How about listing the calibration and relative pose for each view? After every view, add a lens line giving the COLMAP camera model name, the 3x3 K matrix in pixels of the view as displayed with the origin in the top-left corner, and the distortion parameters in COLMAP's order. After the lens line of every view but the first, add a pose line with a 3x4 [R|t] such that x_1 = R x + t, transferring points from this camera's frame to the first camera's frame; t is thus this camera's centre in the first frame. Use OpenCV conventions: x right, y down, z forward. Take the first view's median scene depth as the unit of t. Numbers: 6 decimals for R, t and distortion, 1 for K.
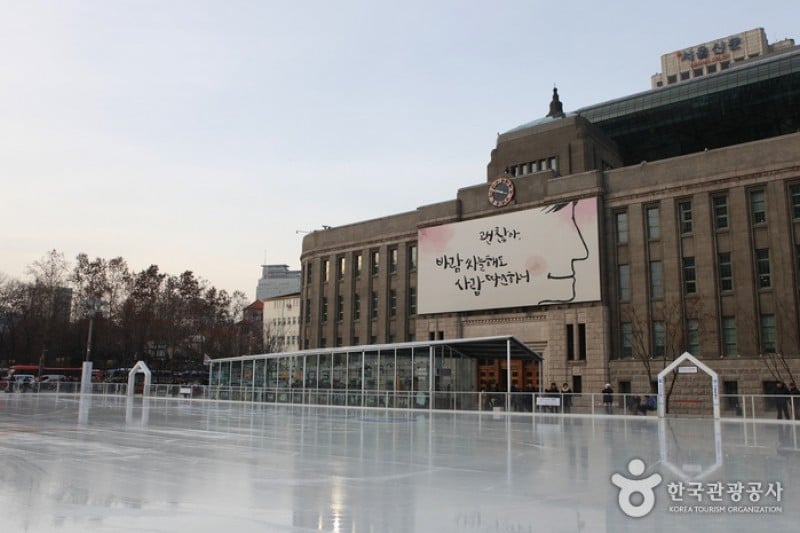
lens RADIAL K [[636.3, 0, 430.3], [0, 636.3, 294.0], [0, 0, 1]] dist [-0.098449, 0.078427]
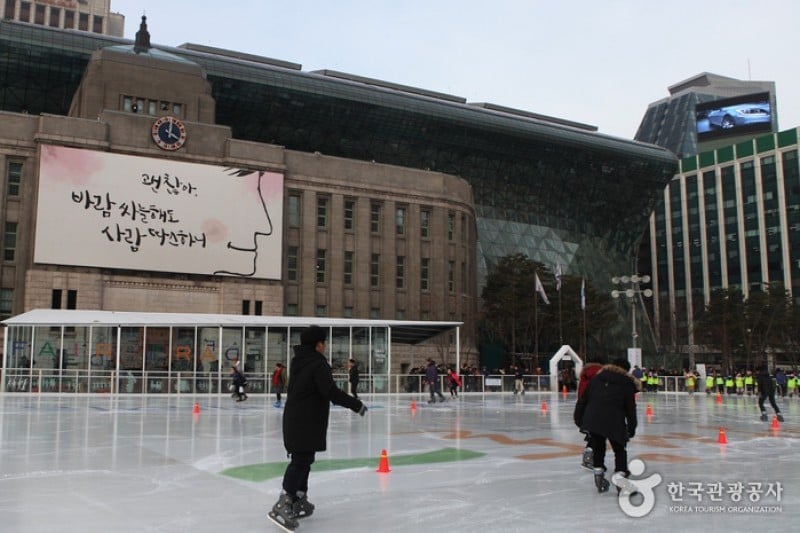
lens RADIAL K [[669.4, 0, 360.9], [0, 669.4, 316.3], [0, 0, 1]] dist [-0.083153, 0.029218]
pose [[0.467094, 0.063471, 0.881927, -0.590119], [-0.136976, 0.990574, 0.001256, 0.048390], [-0.873534, -0.121389, 0.471385, 0.385709]]
